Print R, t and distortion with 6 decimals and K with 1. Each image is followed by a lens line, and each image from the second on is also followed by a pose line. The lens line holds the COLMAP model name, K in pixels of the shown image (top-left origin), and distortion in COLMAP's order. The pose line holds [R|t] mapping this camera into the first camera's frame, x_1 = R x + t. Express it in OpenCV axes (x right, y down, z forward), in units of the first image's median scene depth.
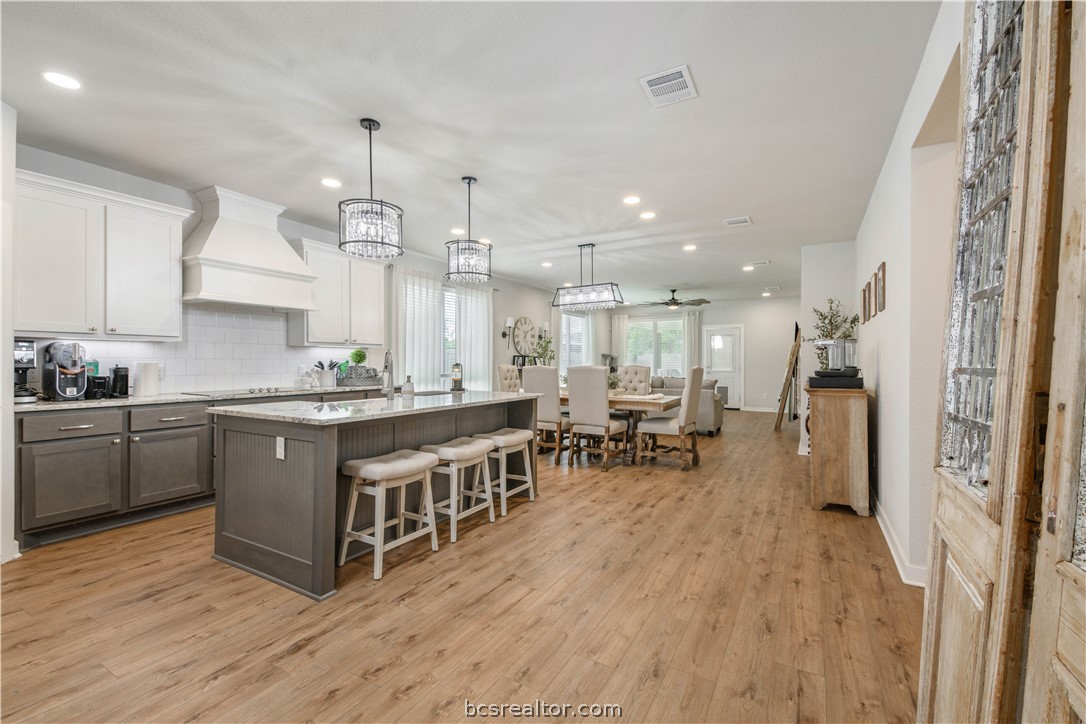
lens RADIAL K [[462.6, 0, 548.5], [0, 462.6, 361.7], [0, 0, 1]] dist [0.049723, -0.024700]
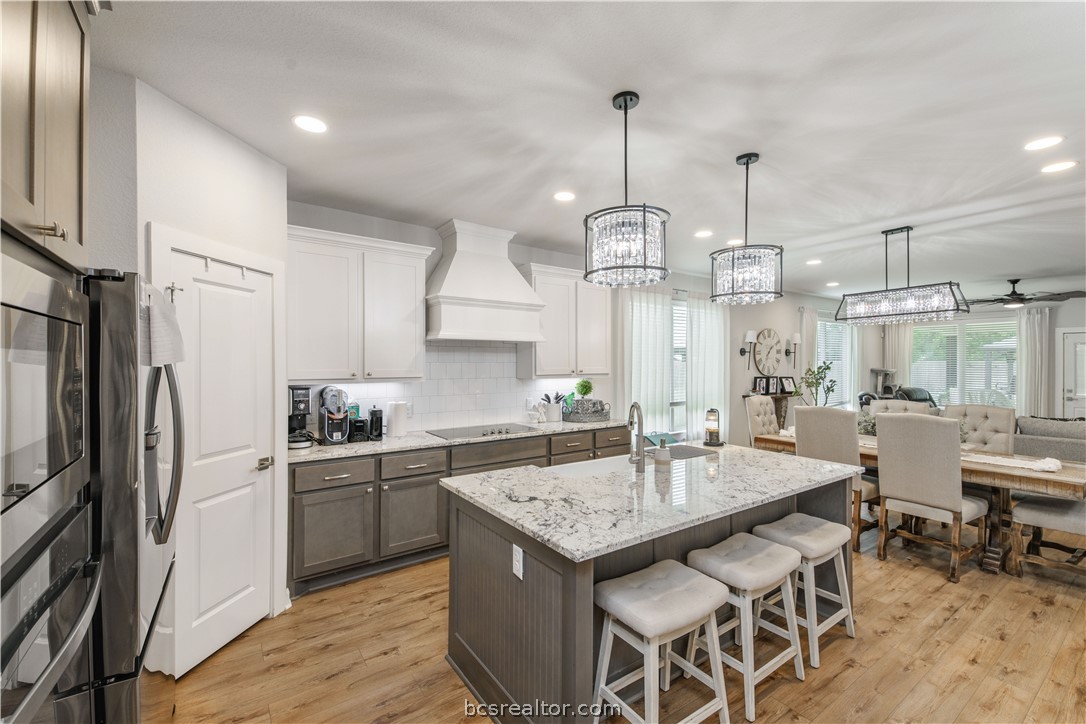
lens RADIAL K [[462.6, 0, 548.5], [0, 462.6, 361.7], [0, 0, 1]] dist [0.049723, -0.024700]
pose [[0.910508, -0.004859, -0.413463, -0.154675], [0.002719, 0.999980, -0.005766, -0.084863], [0.413482, 0.004126, 0.910503, 0.244859]]
